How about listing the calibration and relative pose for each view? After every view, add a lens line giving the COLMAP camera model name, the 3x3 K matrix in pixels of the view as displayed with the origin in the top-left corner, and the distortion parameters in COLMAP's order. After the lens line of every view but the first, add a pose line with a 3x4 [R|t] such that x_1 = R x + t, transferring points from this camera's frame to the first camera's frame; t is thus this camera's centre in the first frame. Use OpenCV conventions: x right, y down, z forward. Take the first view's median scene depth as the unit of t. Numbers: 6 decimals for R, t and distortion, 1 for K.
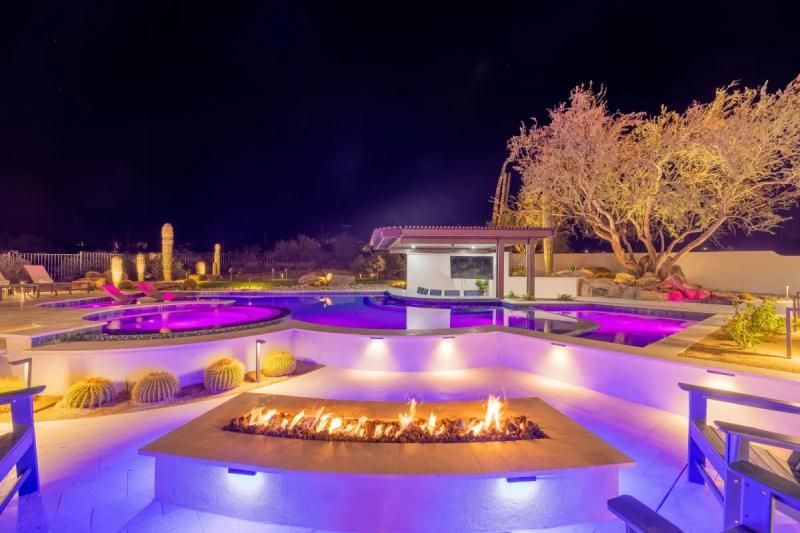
lens RADIAL K [[337.3, 0, 400.0], [0, 337.3, 266.5], [0, 0, 1]] dist [0.000289, 0.000134]
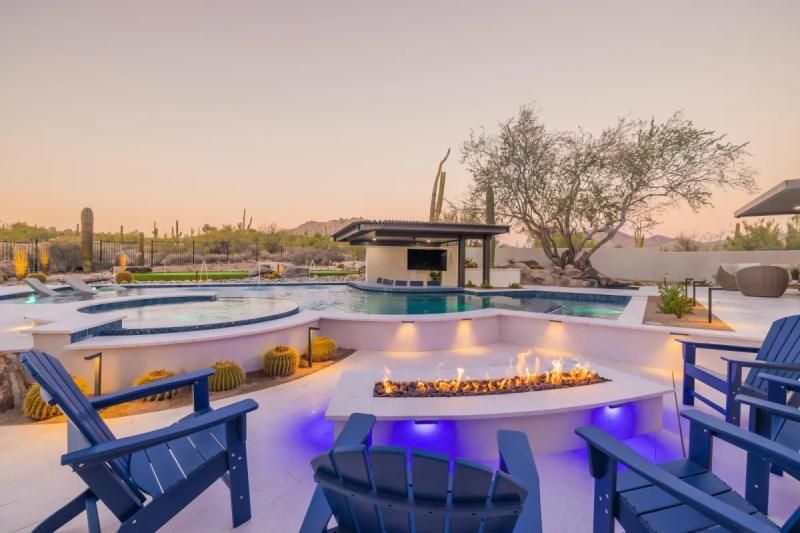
lens RADIAL K [[334.0, 0, 400.0], [0, 334.0, 266.5], [0, 0, 1]] dist [-0.003410, -0.000208]
pose [[0.976065, -0.001872, 0.217471, -0.127977], [-0.003019, 0.999750, 0.022155, 0.001555], [-0.217459, -0.022281, 0.975815, -0.025685]]
